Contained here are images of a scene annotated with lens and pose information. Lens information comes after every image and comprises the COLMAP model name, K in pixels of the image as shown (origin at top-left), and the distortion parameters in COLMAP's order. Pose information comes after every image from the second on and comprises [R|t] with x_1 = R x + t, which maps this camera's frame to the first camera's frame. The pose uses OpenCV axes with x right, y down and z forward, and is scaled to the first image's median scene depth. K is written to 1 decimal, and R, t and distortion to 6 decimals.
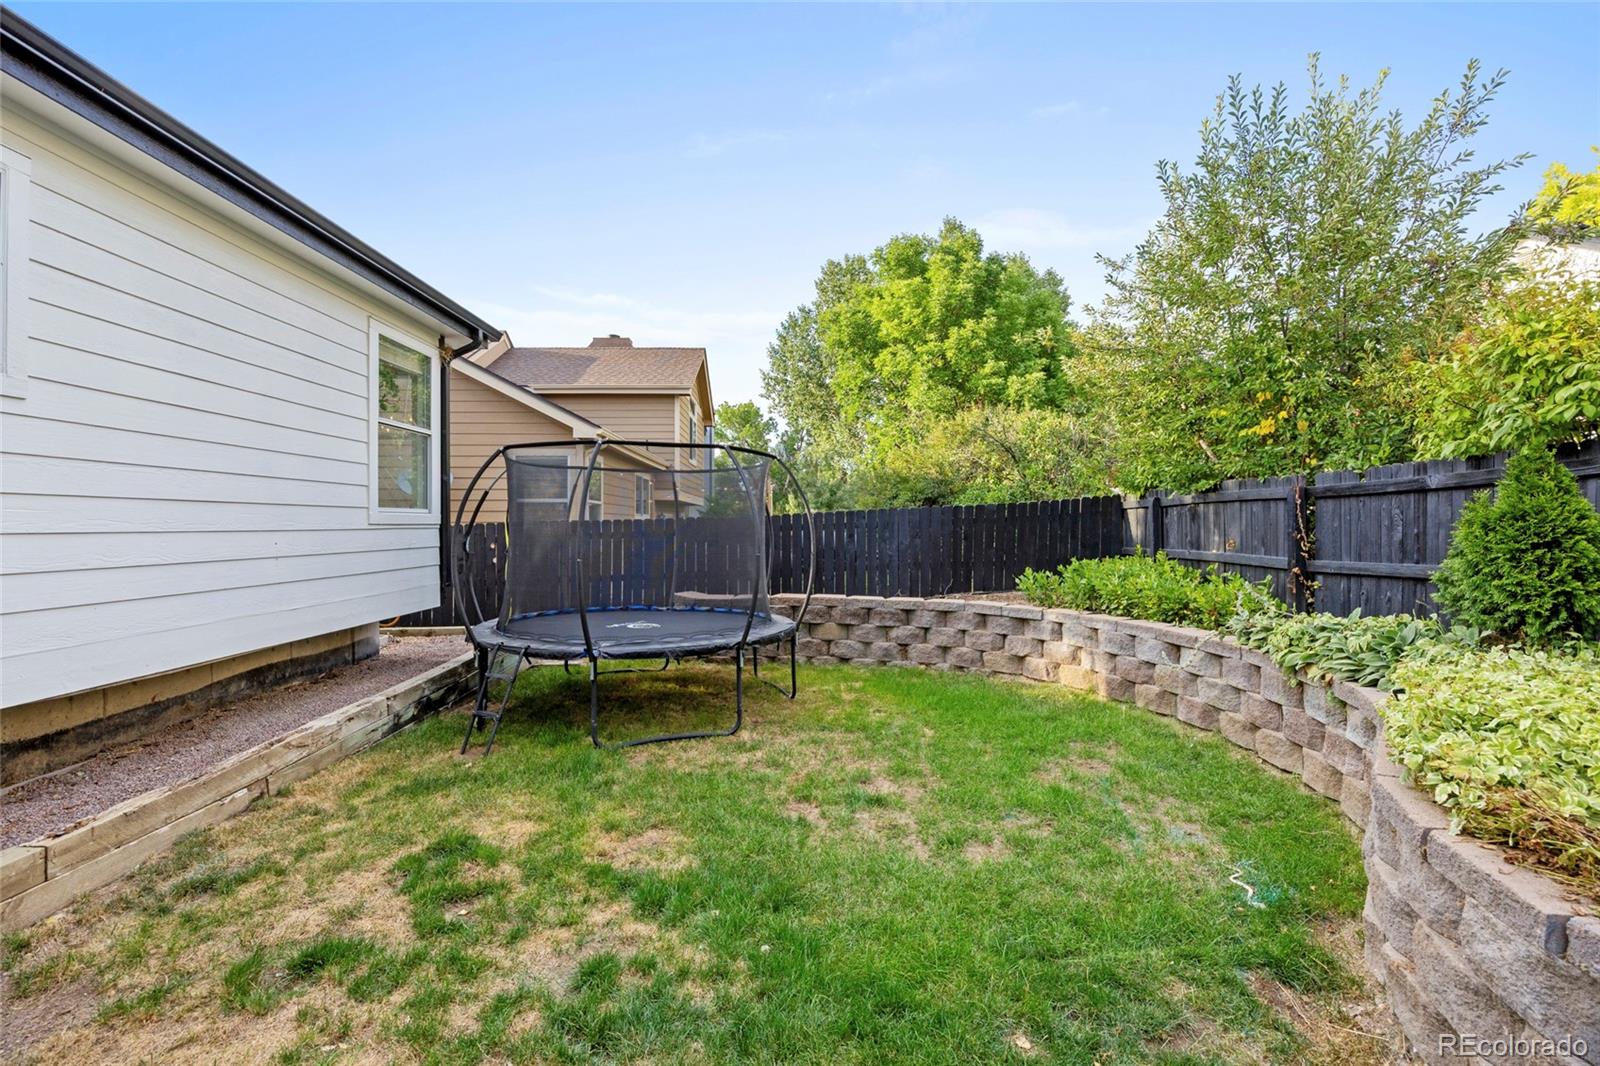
lens RADIAL K [[692.6, 0, 796.4], [0, 692.6, 532.7], [0, 0, 1]] dist [-0.019662, 0.000071]
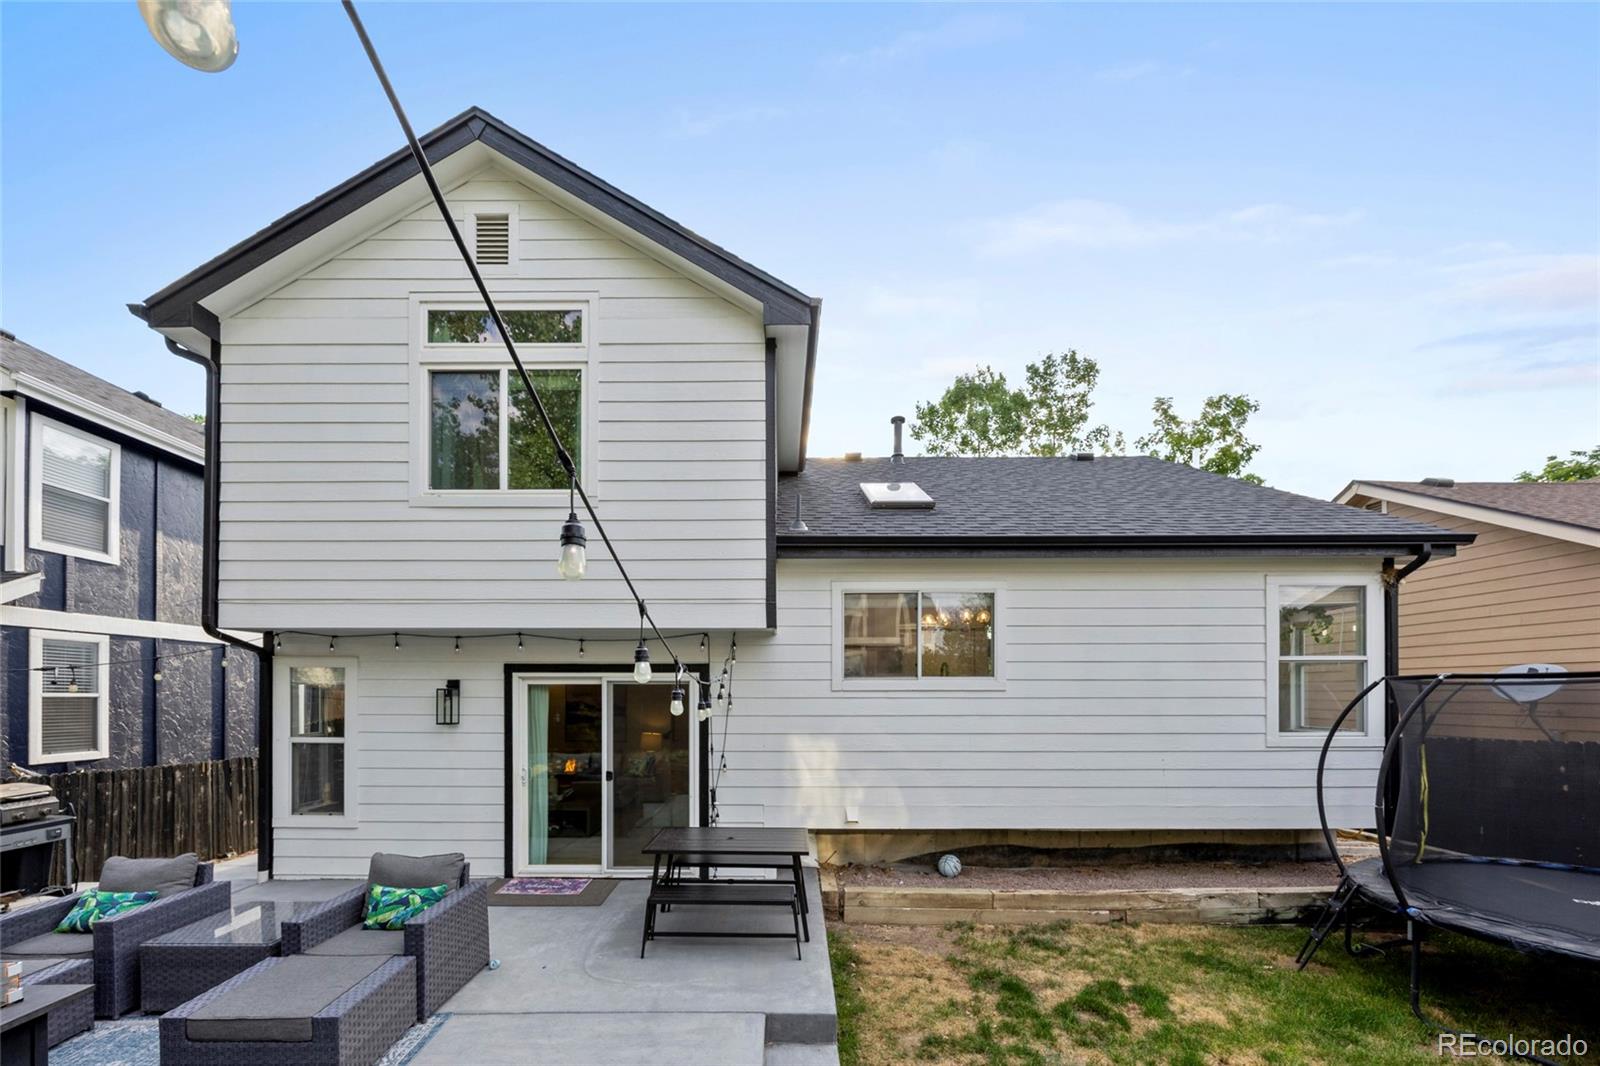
lens RADIAL K [[613.1, 0, 775.0], [0, 613.1, 699.1], [0, 0, 1]] dist [-0.003710, -0.000260]
pose [[-0.022128, -0.003263, -0.999750, 0.504663], [-0.011388, 0.999931, -0.003011, -0.088760], [0.999690, 0.011319, -0.022164, 0.166859]]
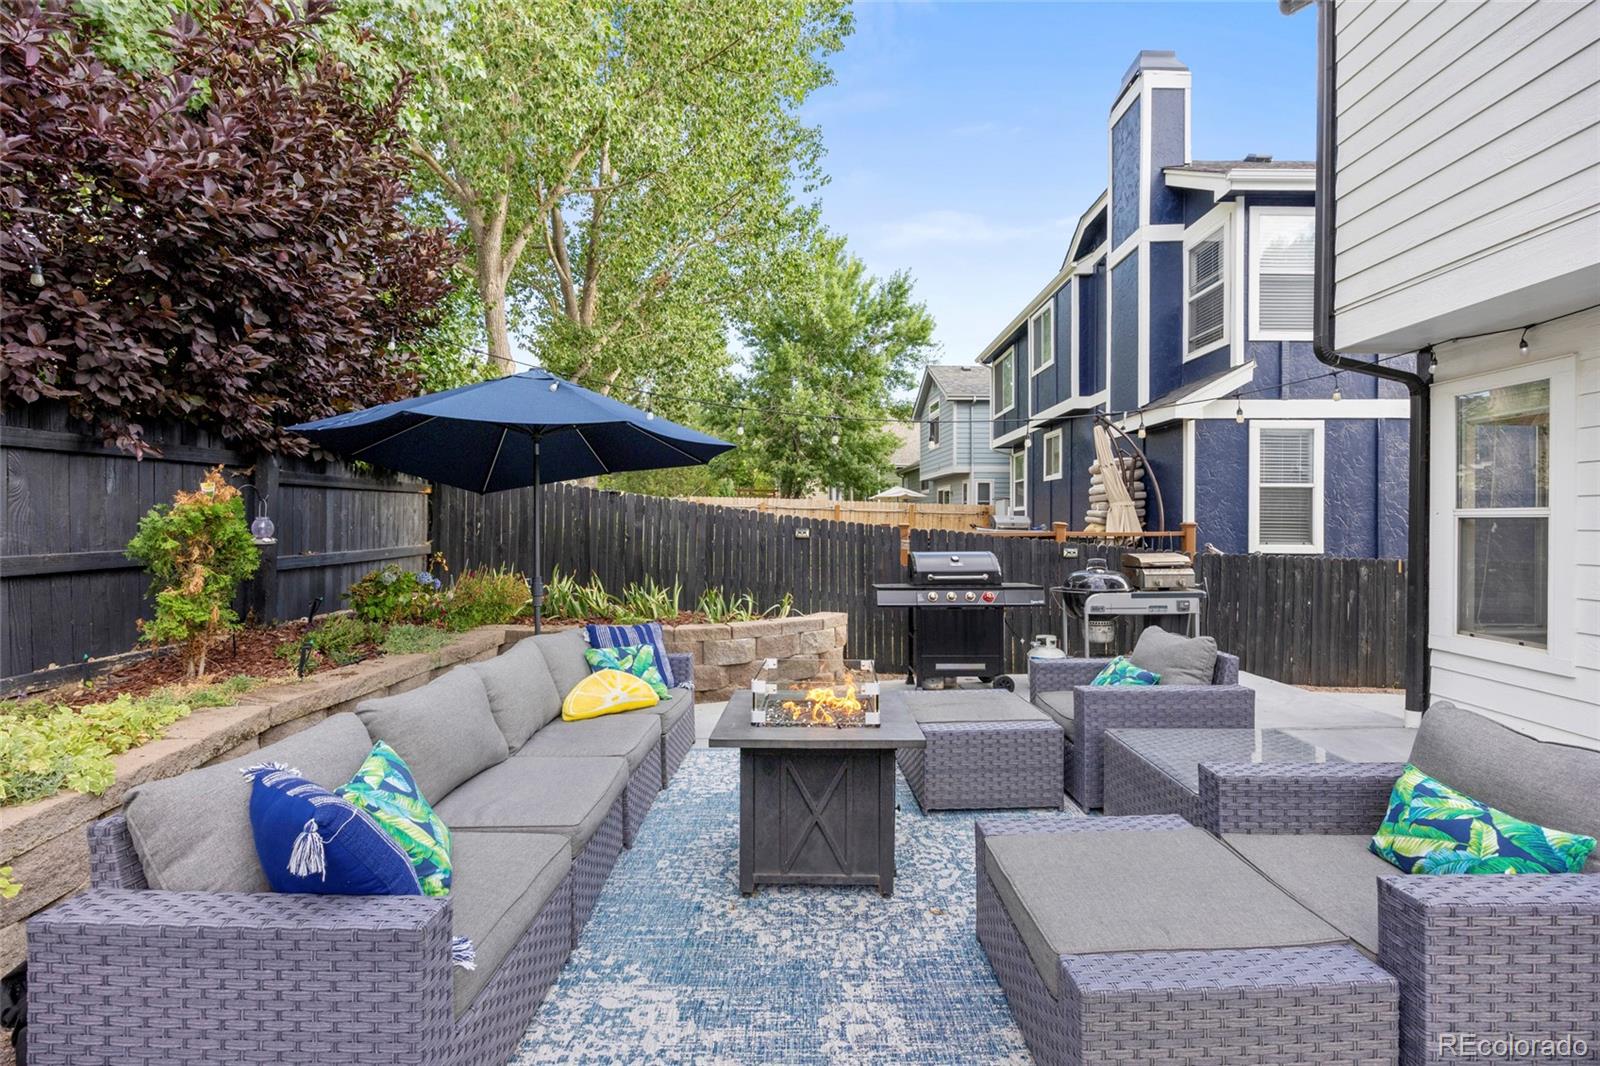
lens RADIAL K [[680.9, 0, 793.0], [0, 680.9, 533.2], [0, 0, 1]] dist [-0.008885, -0.001090]
pose [[-0.999316, -0.000559, 0.036965, 0.106484], [0.000384, 0.999675, 0.025486, 0.001366], [-0.036967, 0.025483, -0.998992, 0.046147]]
